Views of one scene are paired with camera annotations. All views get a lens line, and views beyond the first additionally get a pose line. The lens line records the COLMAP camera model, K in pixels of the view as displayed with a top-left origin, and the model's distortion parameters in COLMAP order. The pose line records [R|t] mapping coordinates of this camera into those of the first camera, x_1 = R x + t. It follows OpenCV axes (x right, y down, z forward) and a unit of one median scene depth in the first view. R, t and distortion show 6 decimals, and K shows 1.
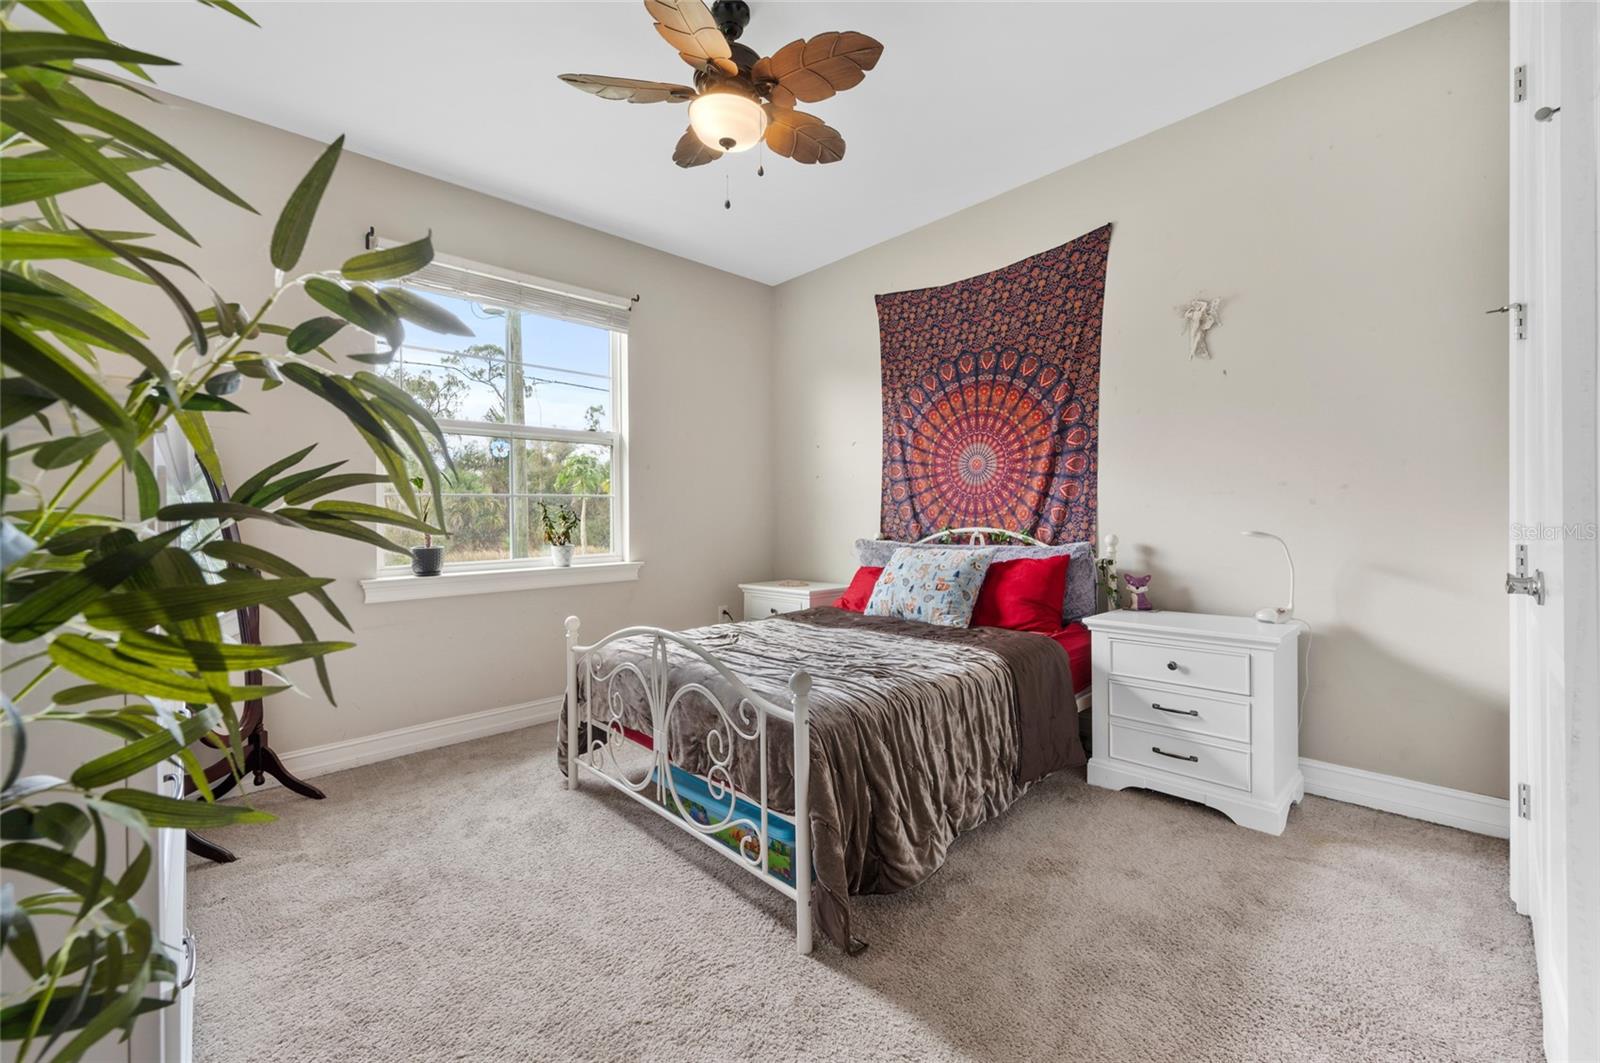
lens RADIAL K [[643.7, 0, 794.3], [0, 643.7, 526.0], [0, 0, 1]] dist [0.000371, -0.000019]
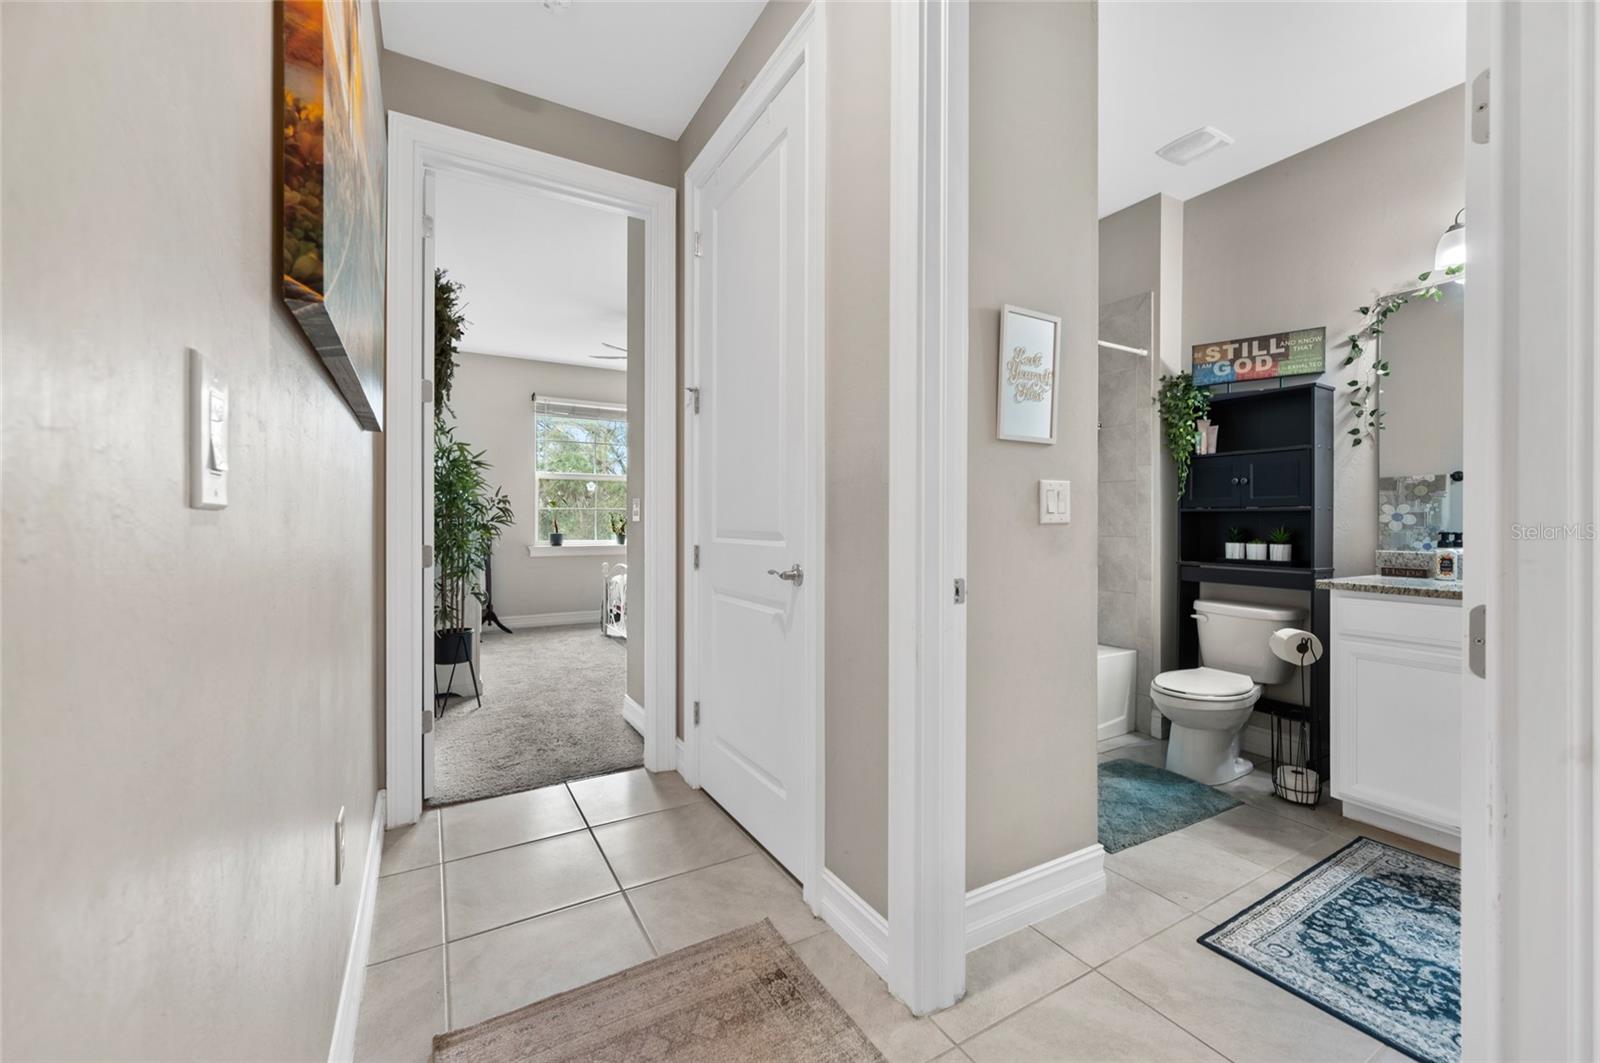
lens RADIAL K [[643.7, 0, 794.3], [0, 643.7, 526.0], [0, 0, 1]] dist [0.000371, -0.000019]
pose [[0.968504, 0.013931, -0.248609, 0.980970], [-0.014648, 0.999892, -0.001031, -0.001143], [0.248567, 0.004640, 0.968604, -1.195113]]
